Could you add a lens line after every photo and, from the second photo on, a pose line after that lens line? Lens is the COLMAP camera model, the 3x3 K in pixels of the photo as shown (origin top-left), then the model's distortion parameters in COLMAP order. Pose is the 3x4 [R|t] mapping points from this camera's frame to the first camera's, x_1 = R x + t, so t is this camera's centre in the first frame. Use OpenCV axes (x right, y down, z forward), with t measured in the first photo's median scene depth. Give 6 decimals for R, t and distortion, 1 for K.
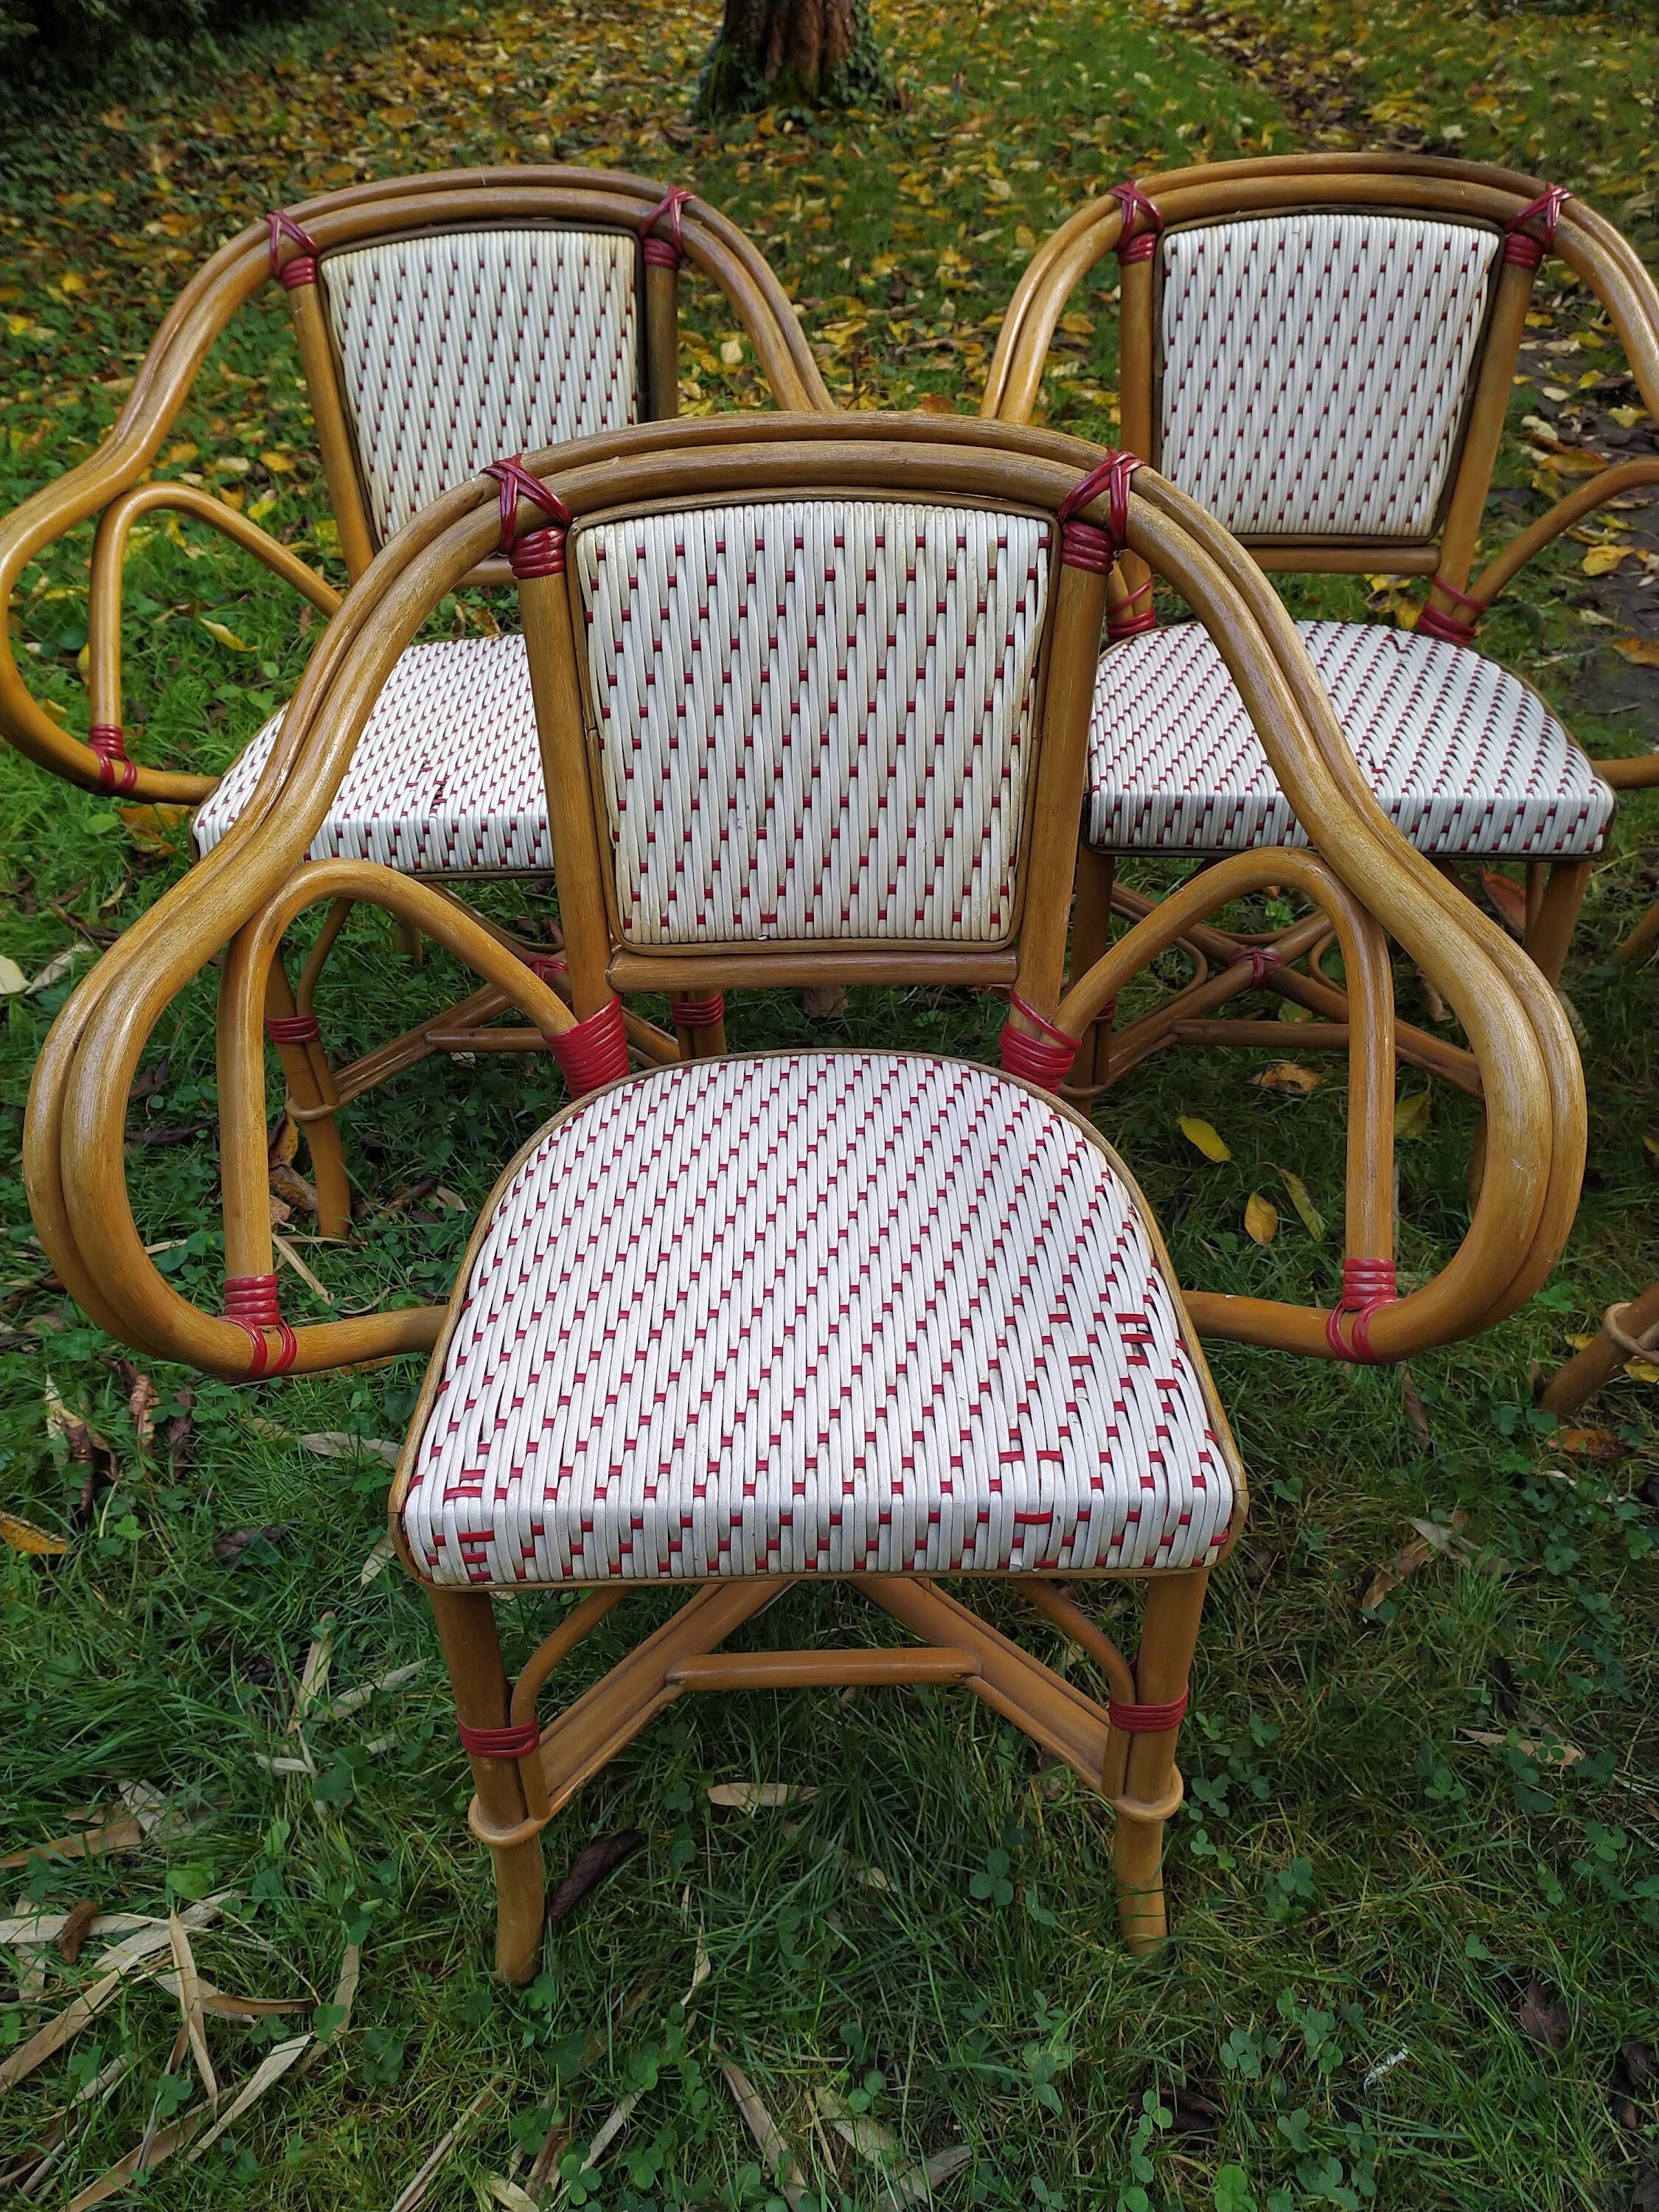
lens RADIAL K [[1678.5, 0, 829.5], [0, 1678.5, 1106.0], [0, 0, 1]] dist [0.031892, -0.010331]
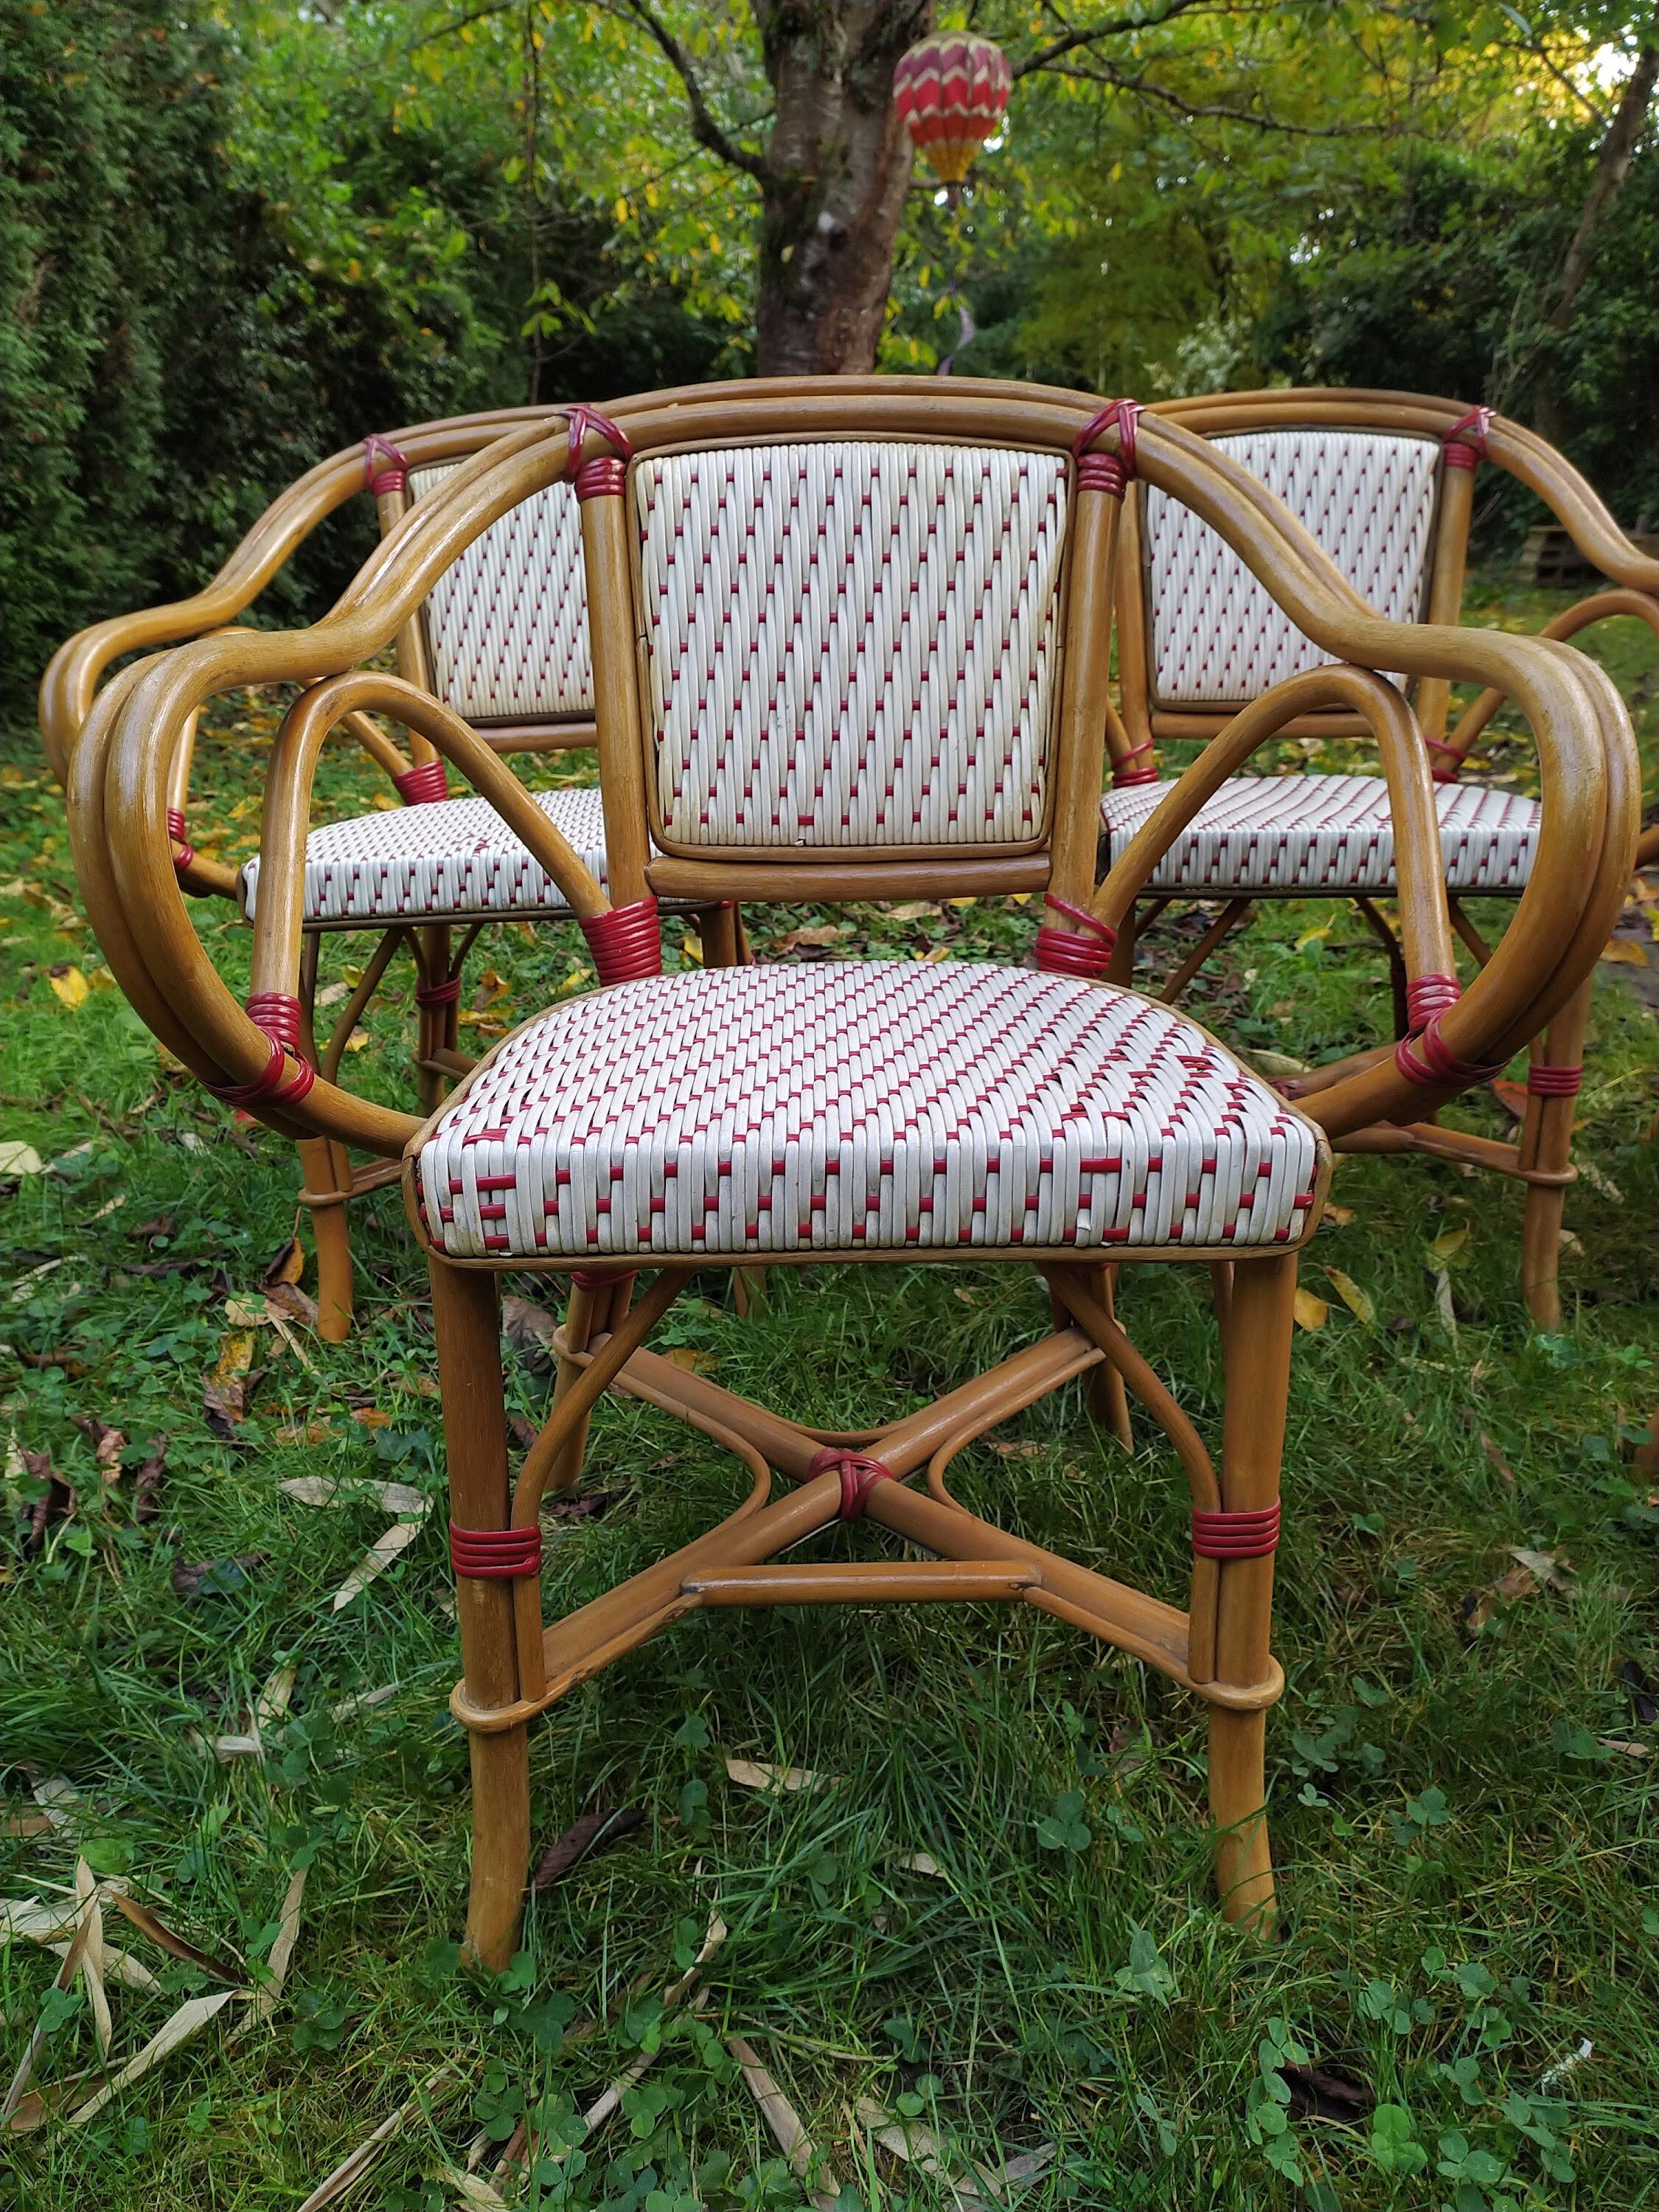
lens RADIAL K [[1678.5, 0, 829.5], [0, 1678.5, 1106.0], [0, 0, 1]] dist [0.031892, -0.010331]
pose [[0.999995, 0.003080, -0.001001, -0.021378], [-0.003238, 0.944731, -0.327832, 0.412679], [-0.000064, 0.327833, 0.944736, 0.094362]]
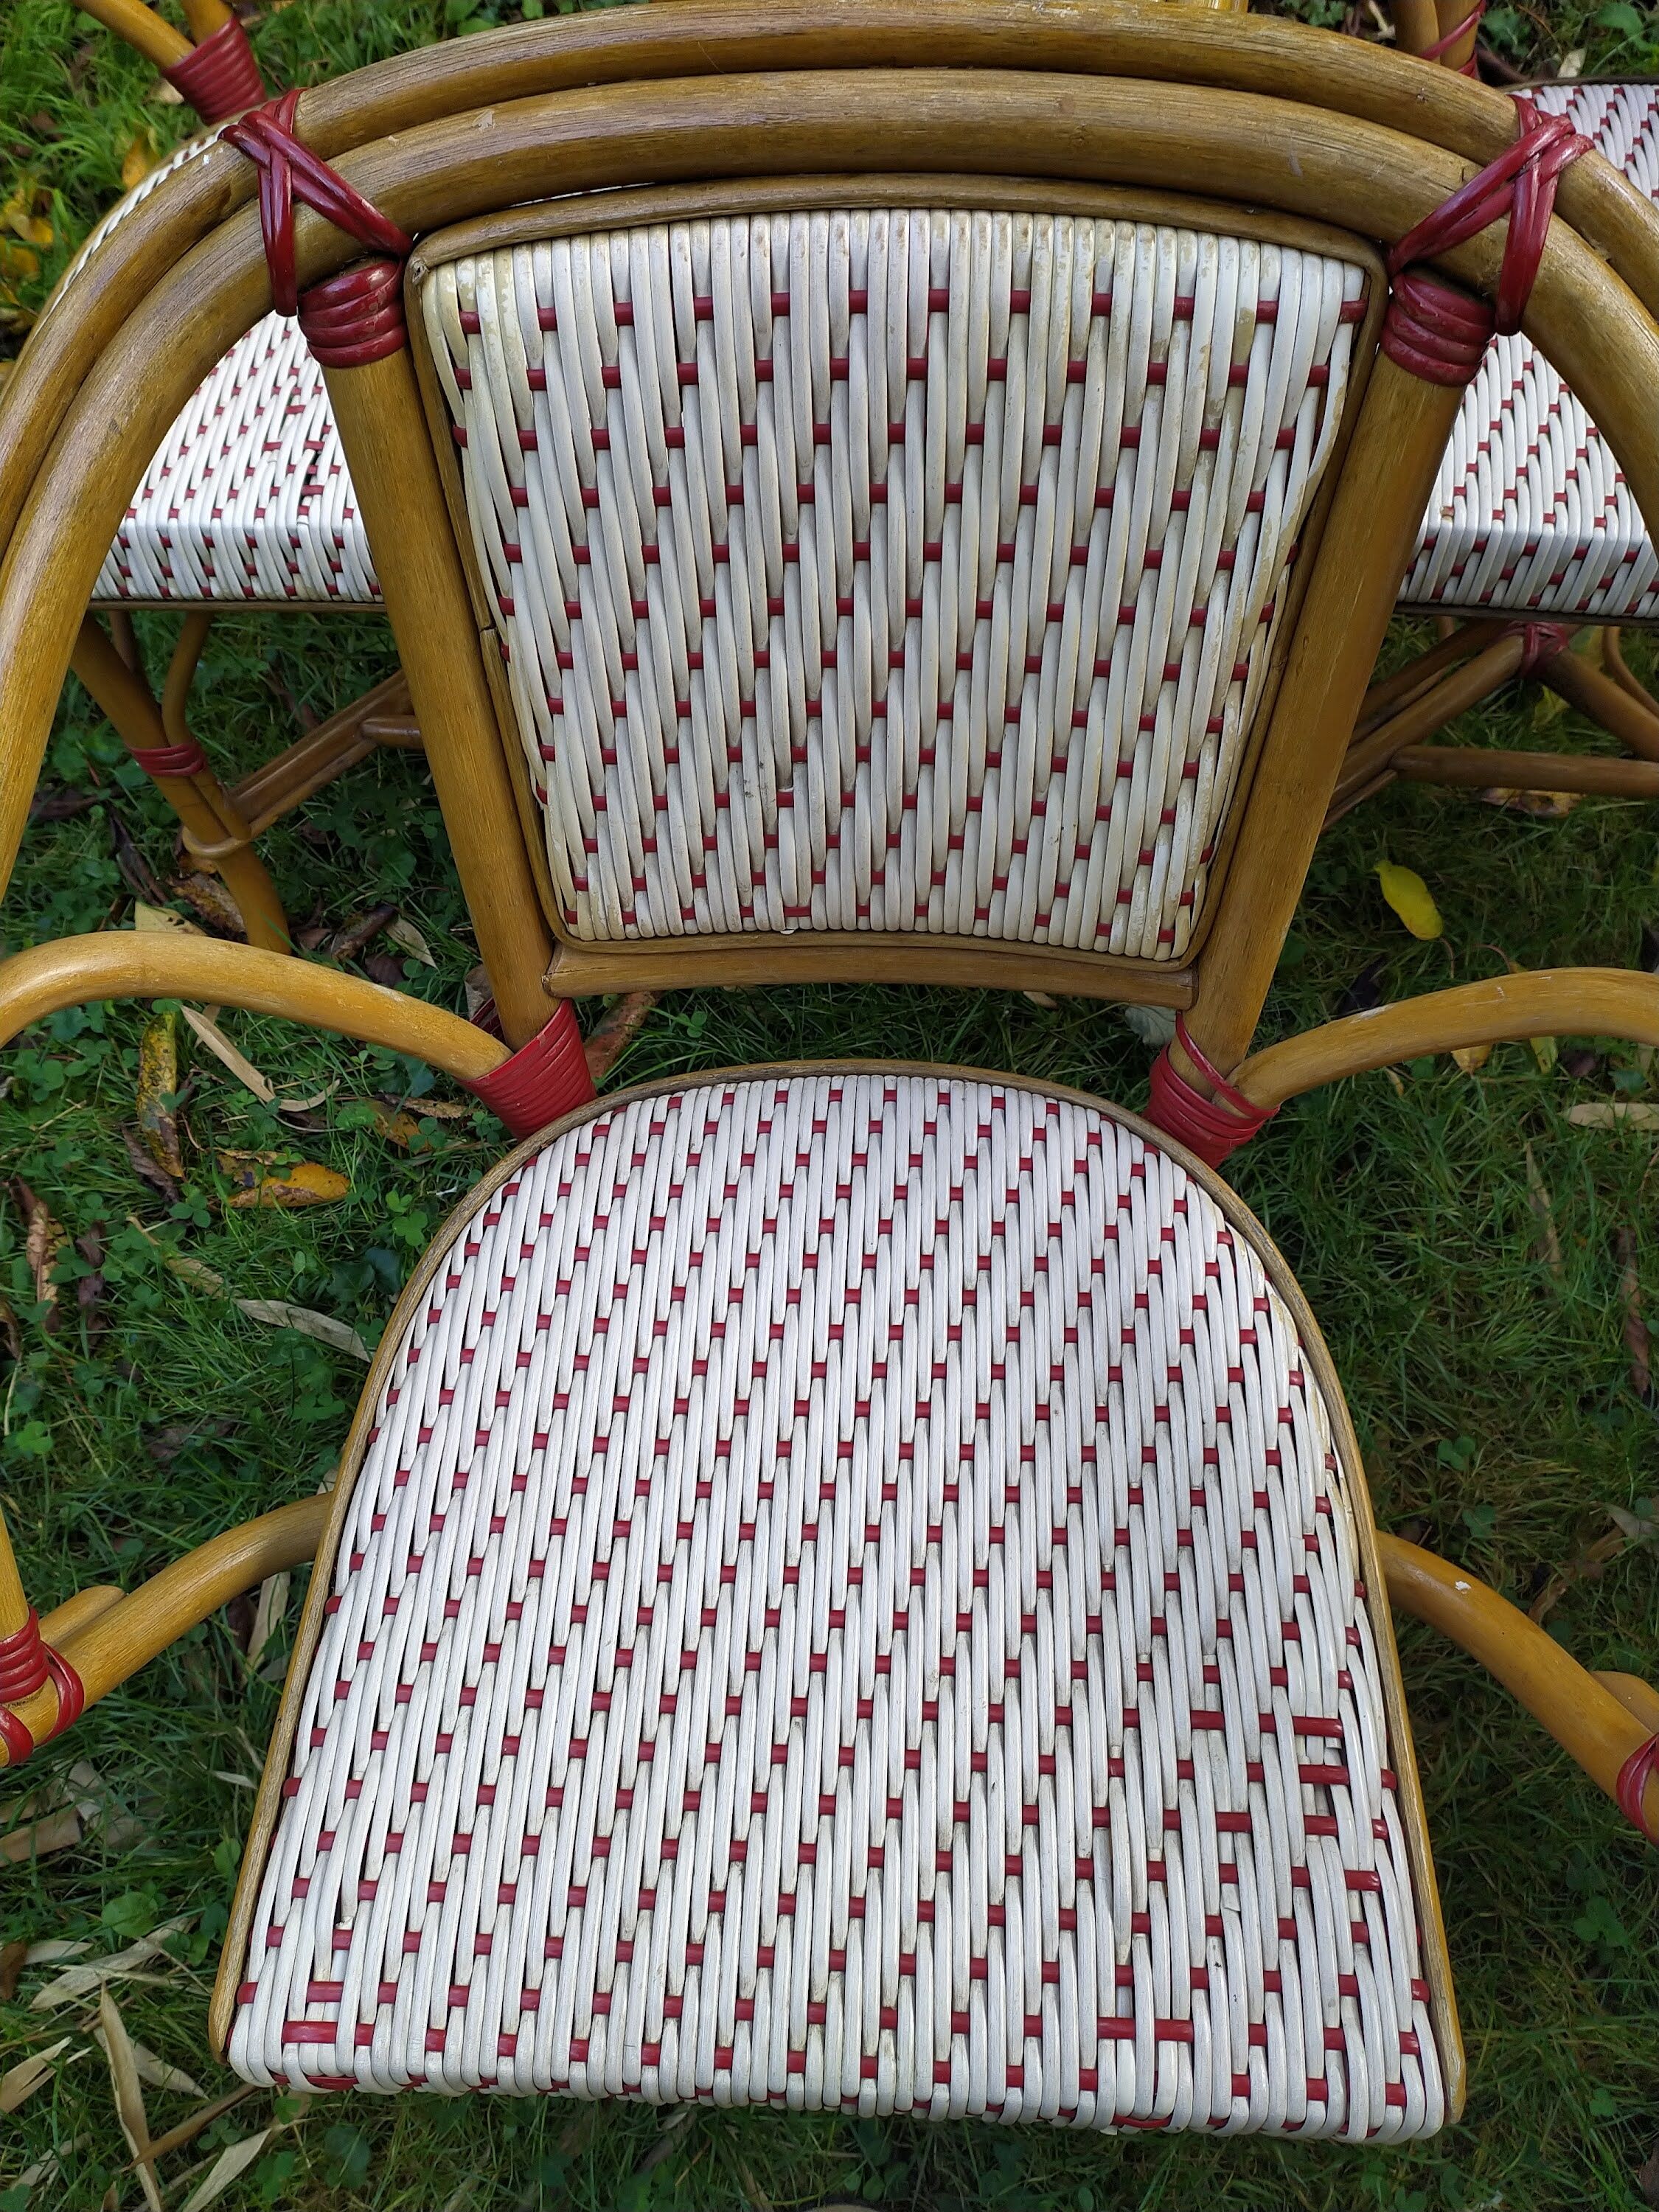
lens RADIAL K [[1666.5, 0, 824.0], [0, 1666.5, 1116.0], [0, 0, 1]] dist [0.059131, -0.085360]
pose [[0.997931, 0.044818, -0.046089, 0.005654], [-0.021054, 0.905231, 0.424397, -0.323742], [0.060742, -0.422549, 0.904302, 0.437337]]
